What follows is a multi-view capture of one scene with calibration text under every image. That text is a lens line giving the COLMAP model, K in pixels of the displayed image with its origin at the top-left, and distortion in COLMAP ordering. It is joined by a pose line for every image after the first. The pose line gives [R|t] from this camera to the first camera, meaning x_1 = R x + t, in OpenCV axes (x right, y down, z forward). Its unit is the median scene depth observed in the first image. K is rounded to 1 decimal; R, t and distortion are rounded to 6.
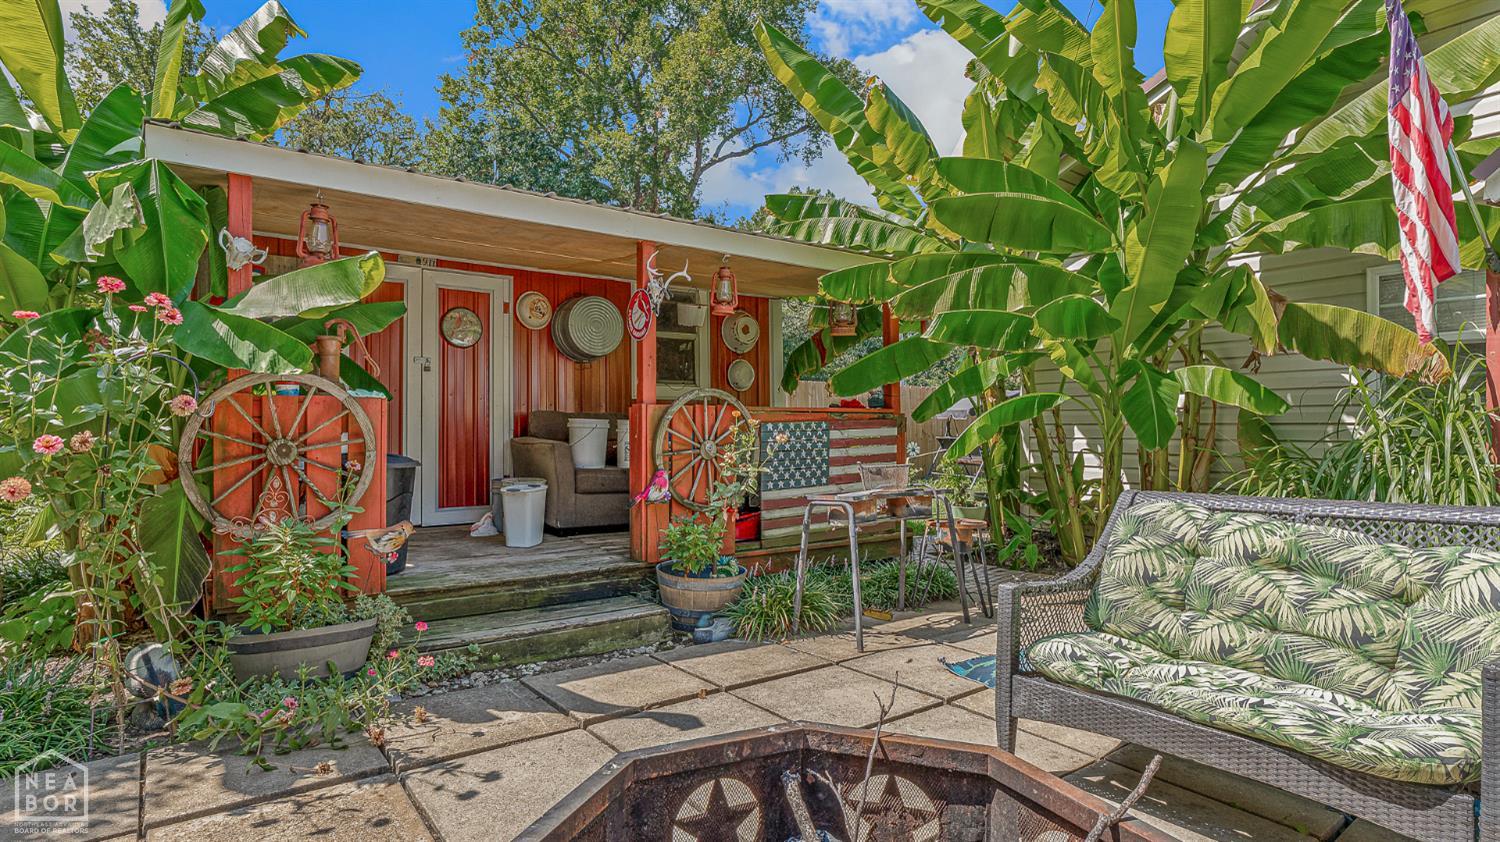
lens RADIAL K [[801.9, 0, 756.9], [0, 801.9, 419.8], [0, 0, 1]] dist [0.008270, 0.000627]
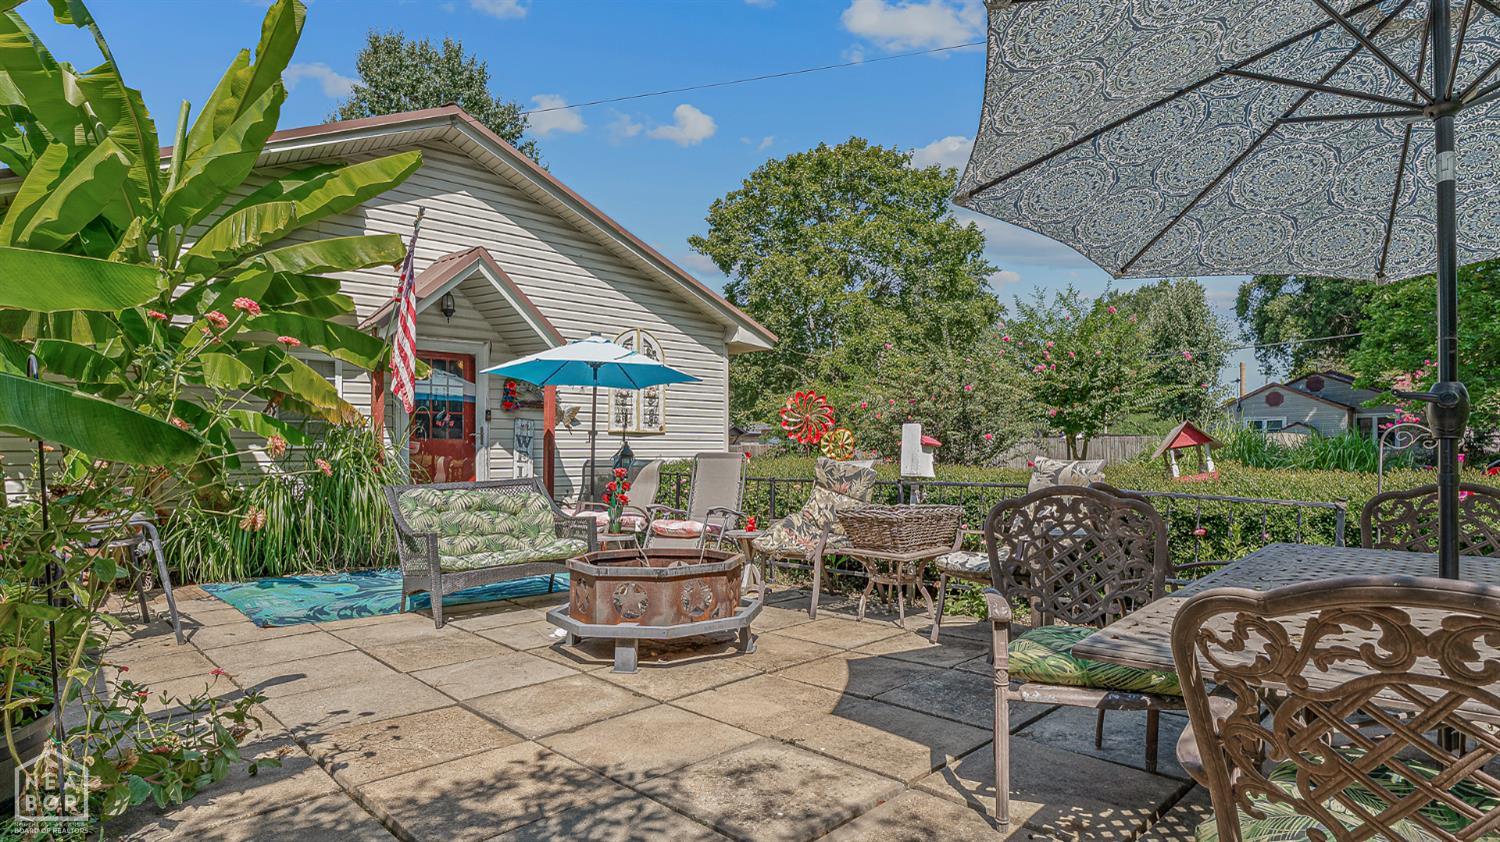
lens RADIAL K [[801.9, 0, 755.0], [0, 801.9, 429.8], [0, 0, 1]] dist [0.008270, 0.000627]
pose [[-0.137611, 0.026369, 0.990135, -1.749949], [0.000217, 0.999646, -0.026593, 0.008848], [-0.990486, -0.003445, -0.137568, 0.494020]]
